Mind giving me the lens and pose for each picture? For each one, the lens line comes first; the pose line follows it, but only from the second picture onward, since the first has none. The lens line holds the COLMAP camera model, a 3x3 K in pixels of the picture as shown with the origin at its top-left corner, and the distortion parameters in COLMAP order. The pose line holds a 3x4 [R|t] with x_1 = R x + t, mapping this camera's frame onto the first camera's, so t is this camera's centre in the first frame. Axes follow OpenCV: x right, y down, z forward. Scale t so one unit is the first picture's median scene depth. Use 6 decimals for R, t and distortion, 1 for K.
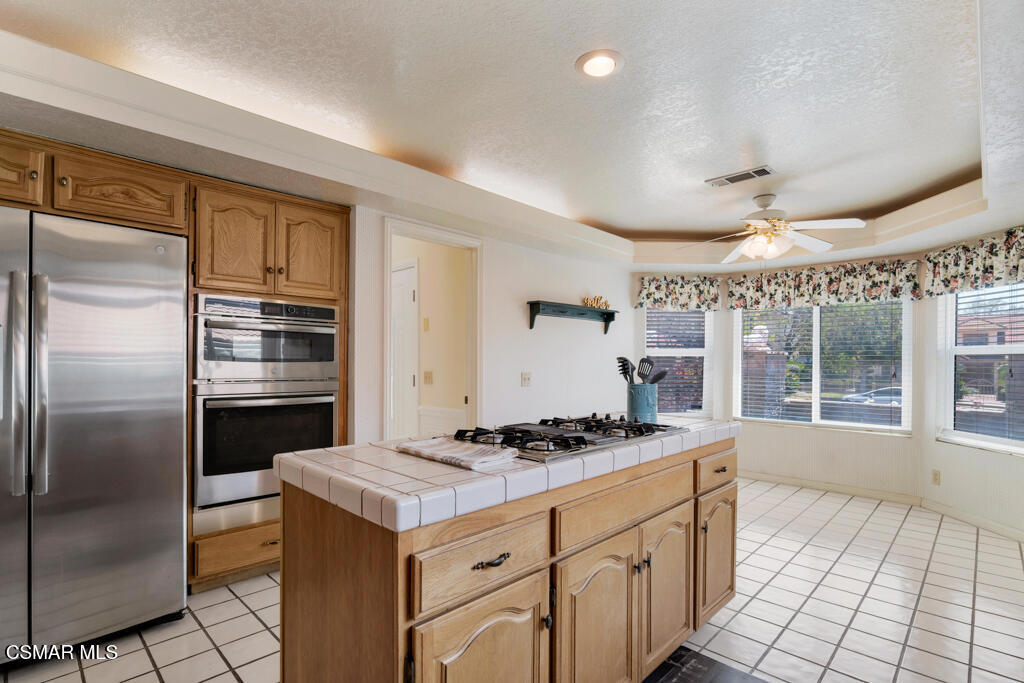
lens RADIAL K [[497.4, 0, 514.5], [0, 497.4, 364.1], [0, 0, 1]] dist [-0.007732, 0.000726]
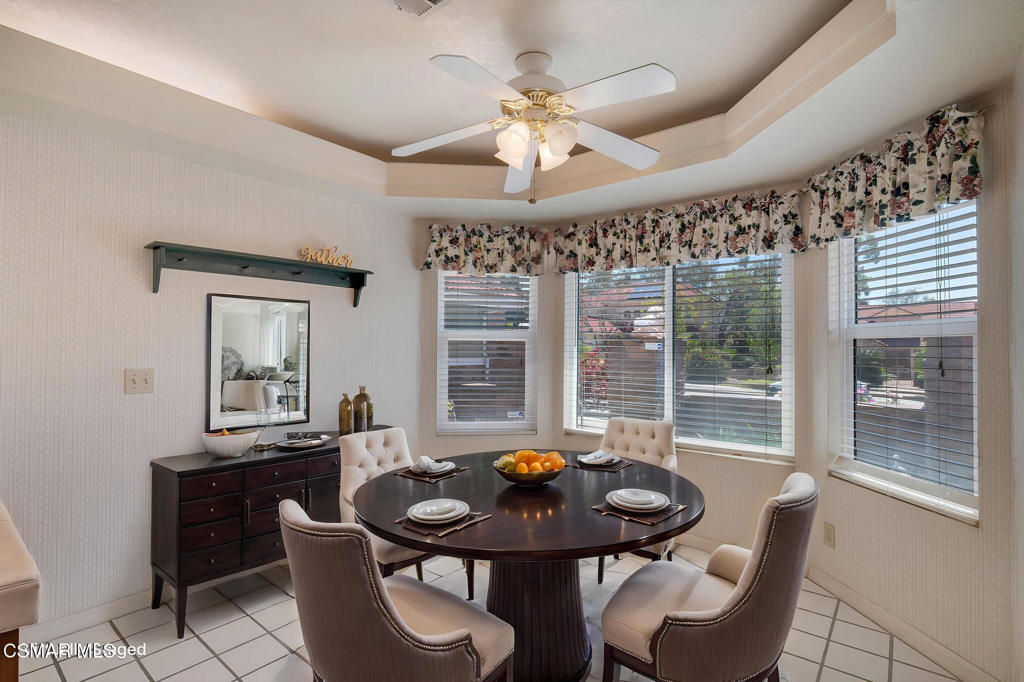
lens RADIAL K [[487.9, 0, 512.0], [0, 487.9, 341.0], [0, 0, 1]] dist [-0.024028, 0.007363]
pose [[0.996816, -0.000064, 0.079739, 0.368093], [0.001717, 0.999785, -0.020656, -0.002313], [-0.079720, 0.020727, 0.996602, 0.382883]]
